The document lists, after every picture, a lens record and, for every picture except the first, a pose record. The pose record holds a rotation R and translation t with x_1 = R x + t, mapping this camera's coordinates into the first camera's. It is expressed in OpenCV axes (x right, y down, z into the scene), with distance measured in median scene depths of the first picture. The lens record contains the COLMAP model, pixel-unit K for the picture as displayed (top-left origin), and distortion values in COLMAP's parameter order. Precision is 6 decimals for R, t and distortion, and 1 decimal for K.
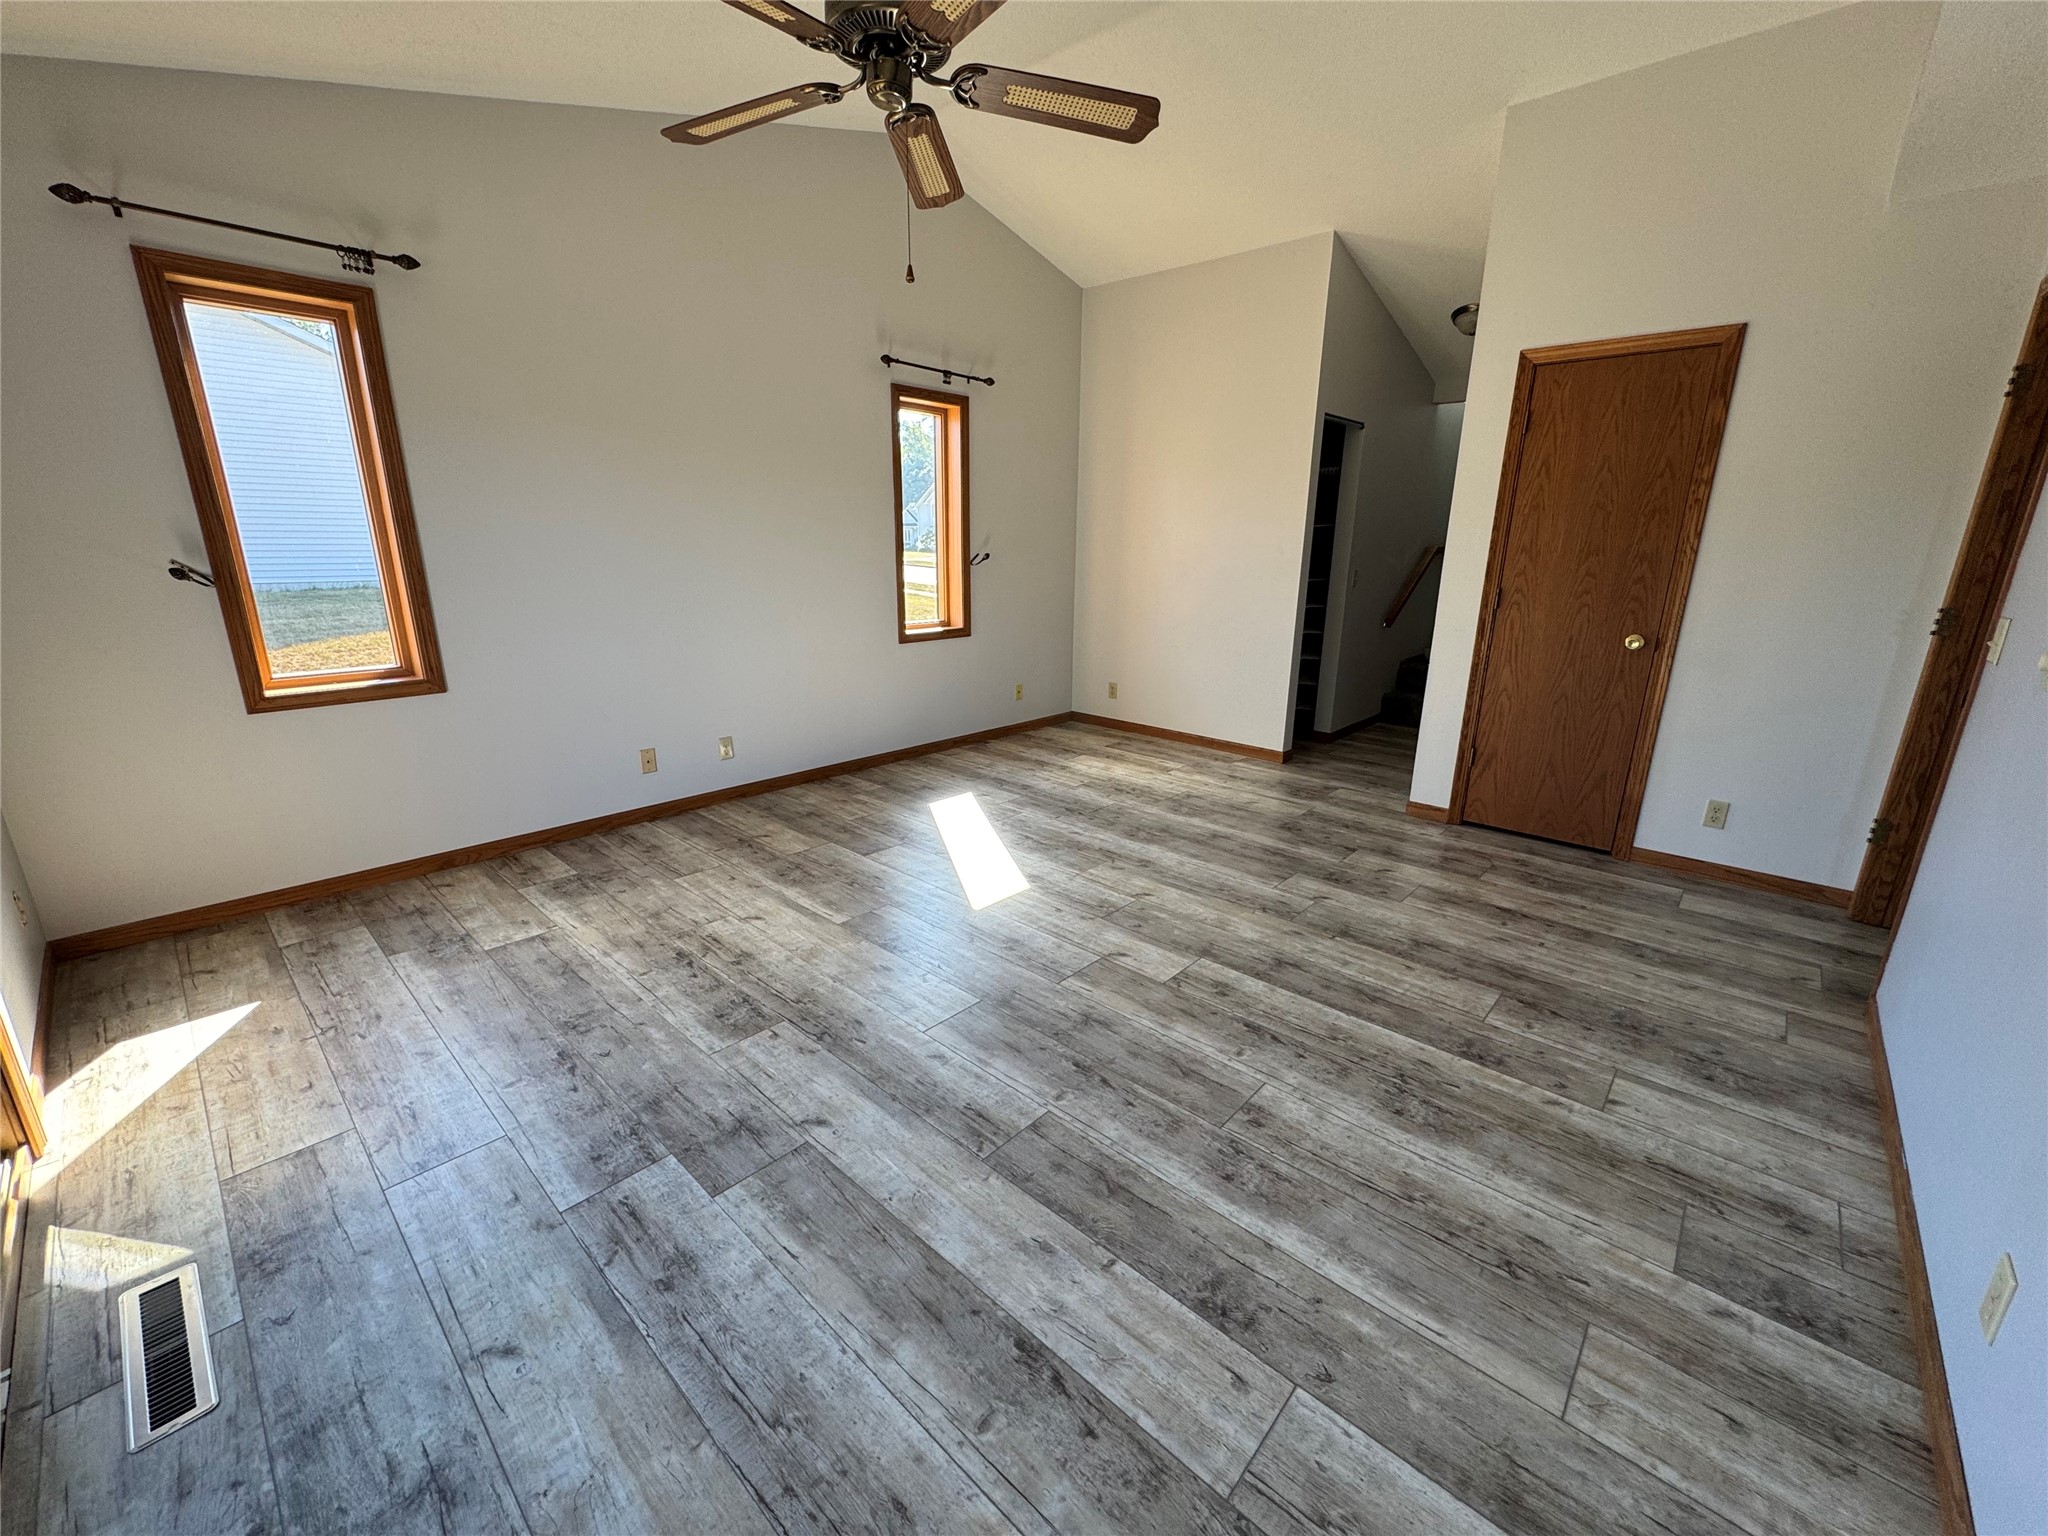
lens RADIAL K [[816.1, 0, 1018.9], [0, 816.1, 763.5], [0, 0, 1]] dist [-0.002695, 0.000540]
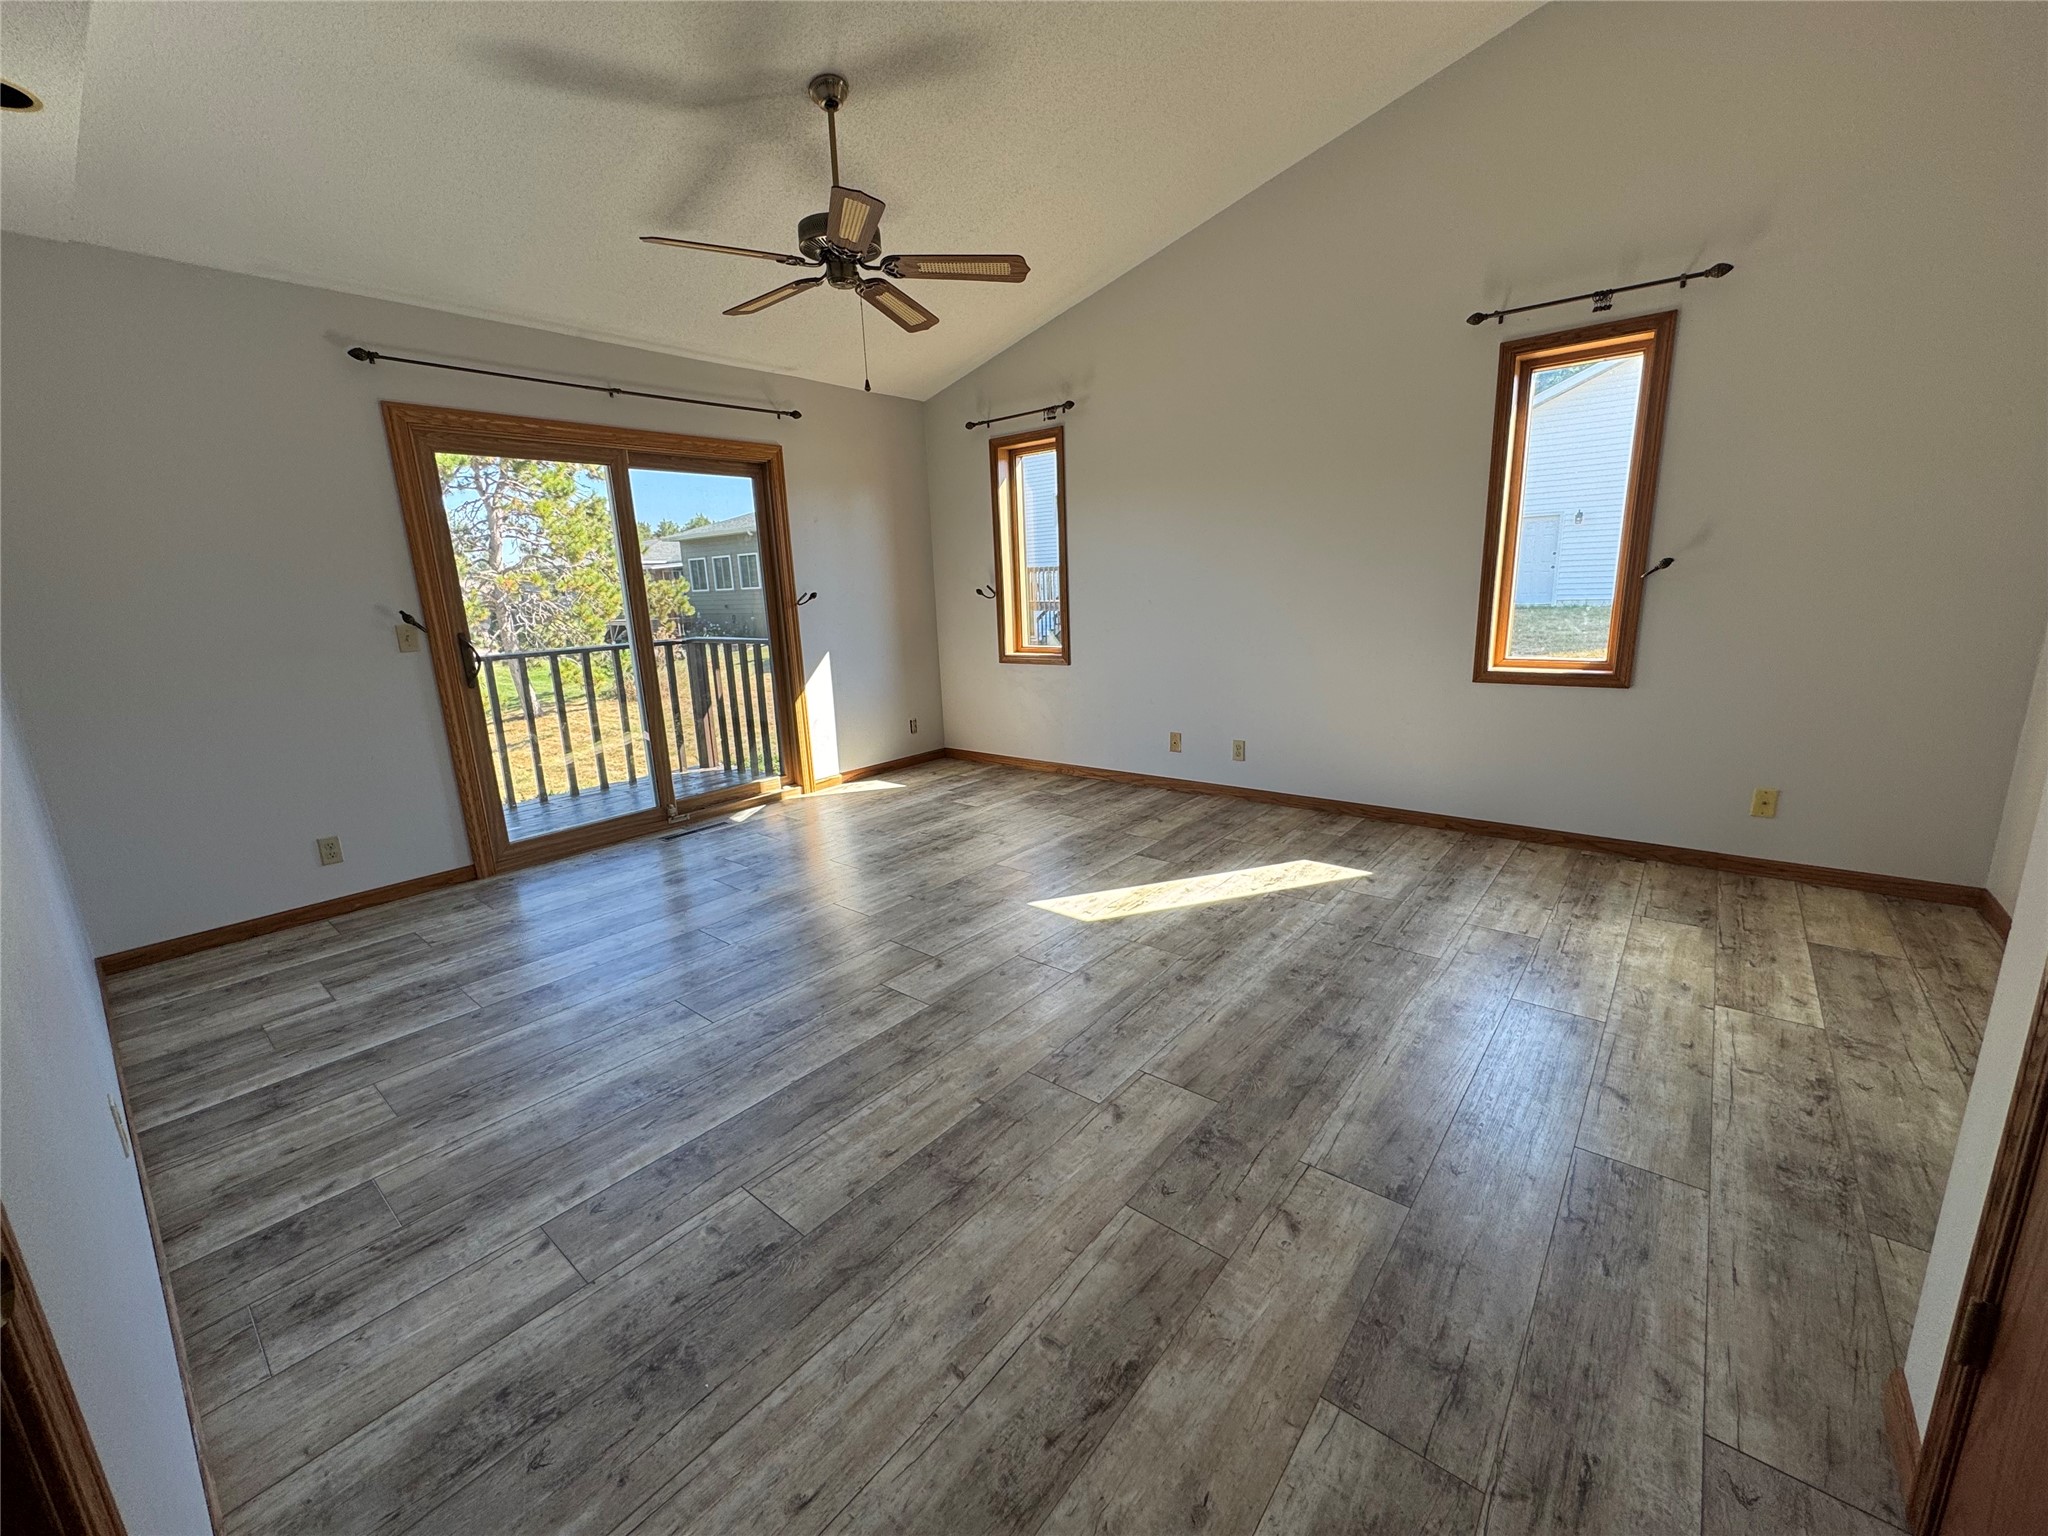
lens RADIAL K [[816.1, 0, 1035.0], [0, 816.1, 769.4], [0, 0, 1]] dist [-0.002695, 0.000540]
pose [[0.059470, 0.212892, -0.975264, 0.873362], [-0.224709, 0.954773, 0.194717, -0.182664], [0.972609, 0.207571, 0.104619, 0.779343]]
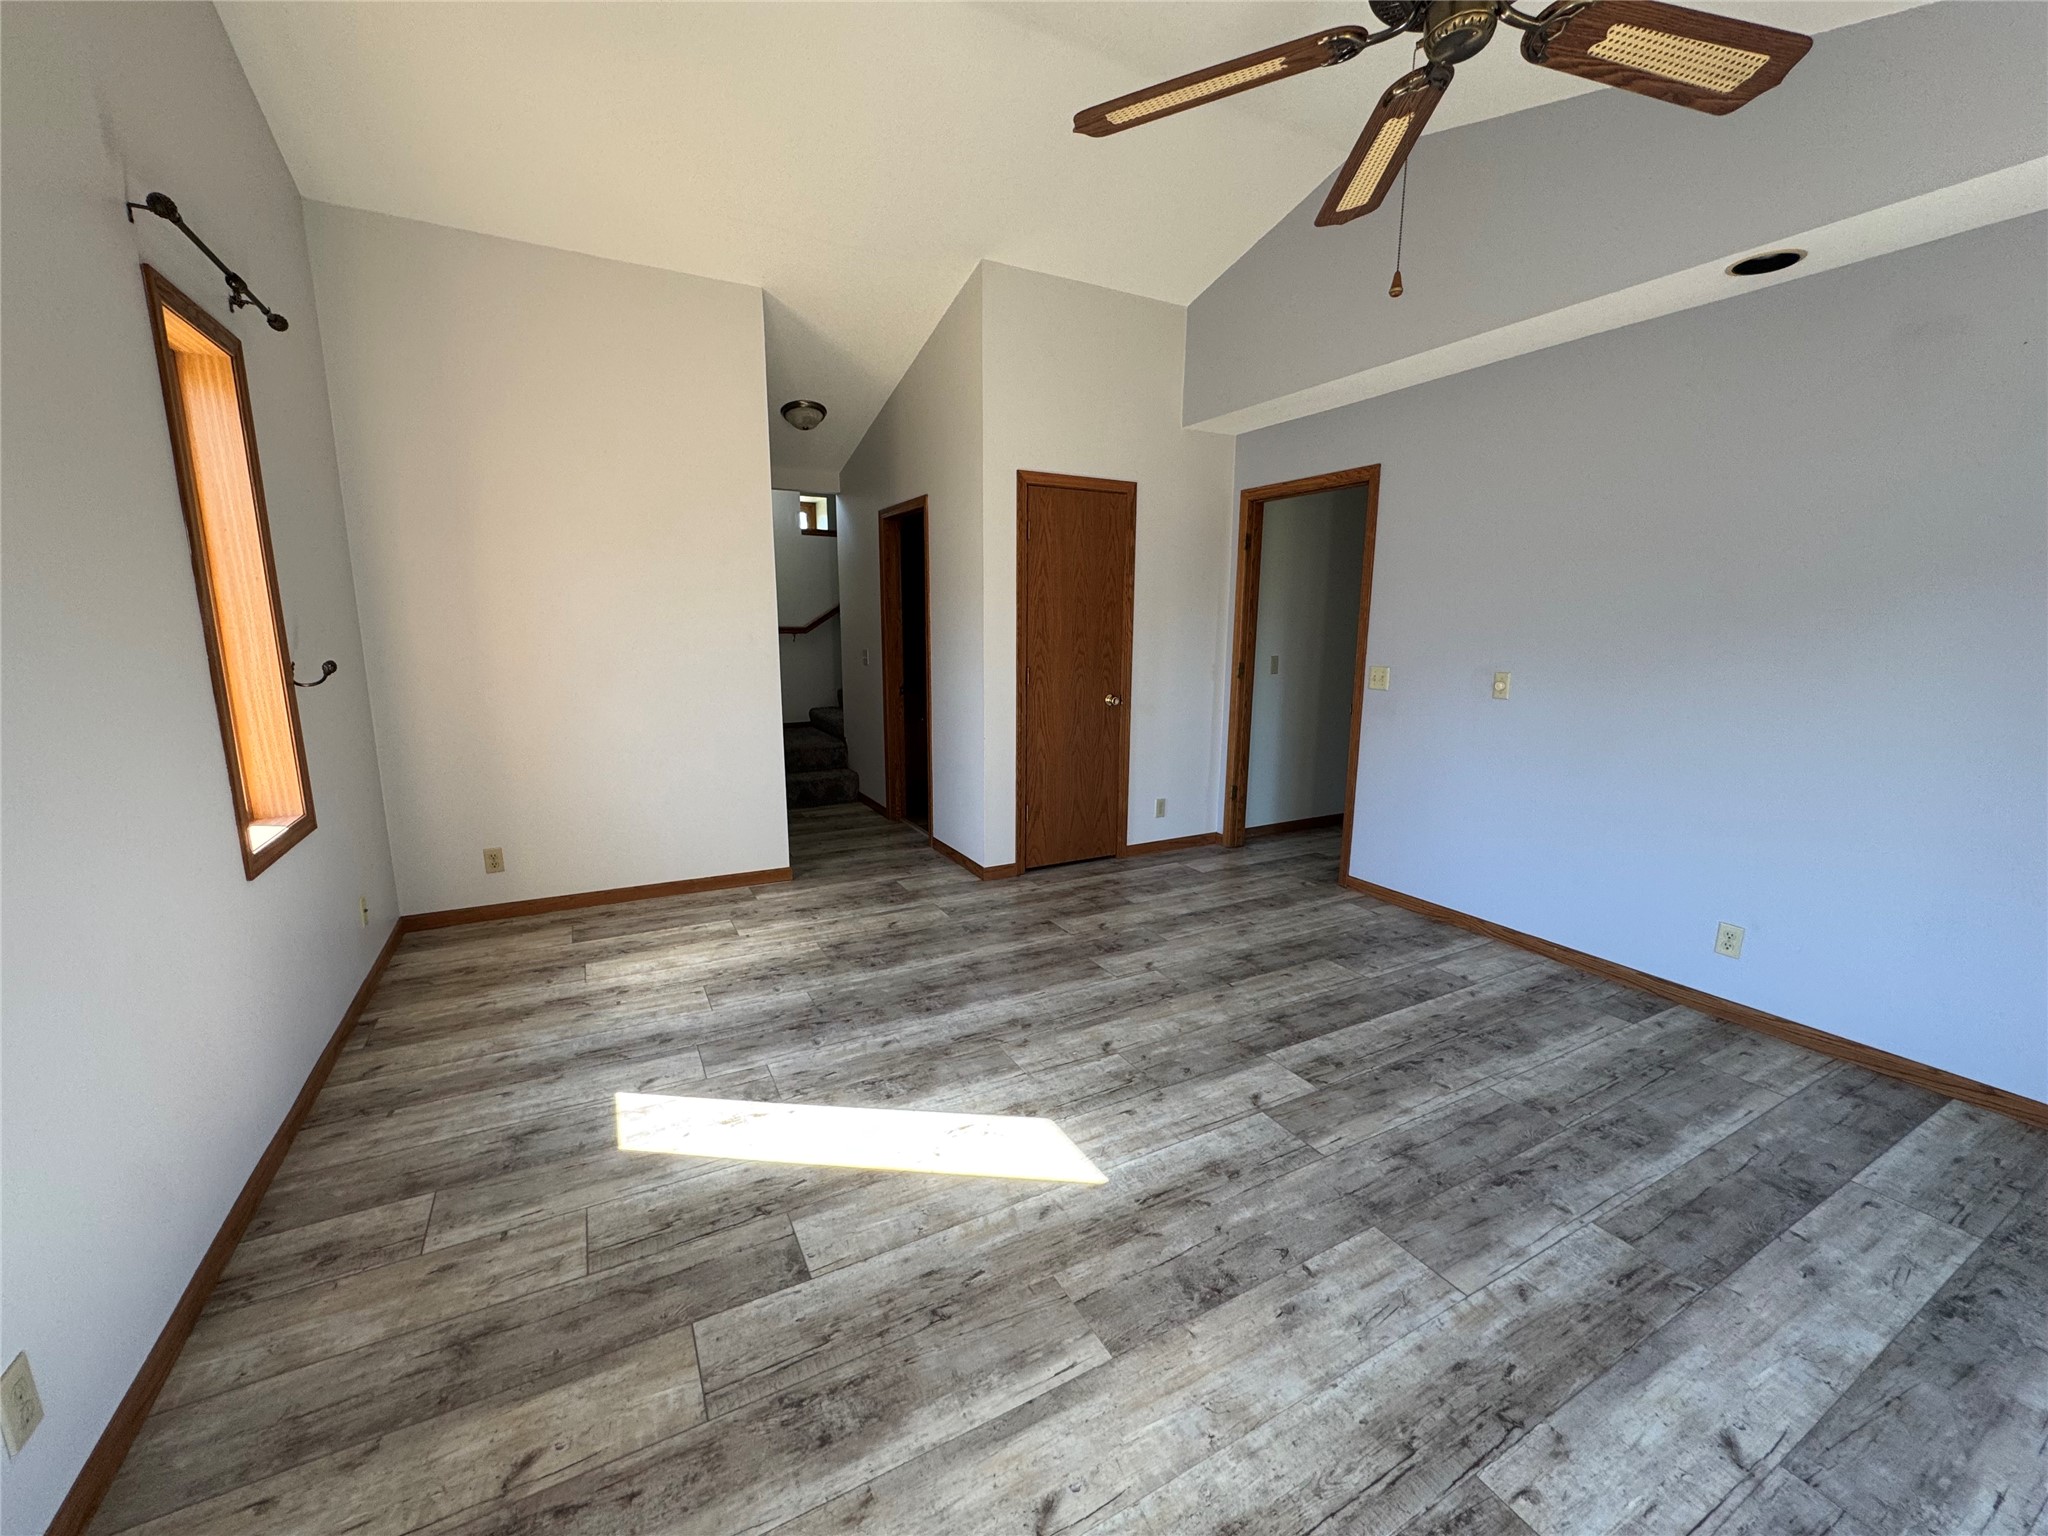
lens RADIAL K [[816.1, 0, 1026.6], [0, 816.1, 765.7], [0, 0, 1]] dist [-0.002695, 0.000540]
pose [[0.325195, -0.174522, 0.929403, -0.582101], [0.247796, 0.964207, 0.094355, -0.210600], [-0.912604, 0.199618, 0.356801, 0.681834]]
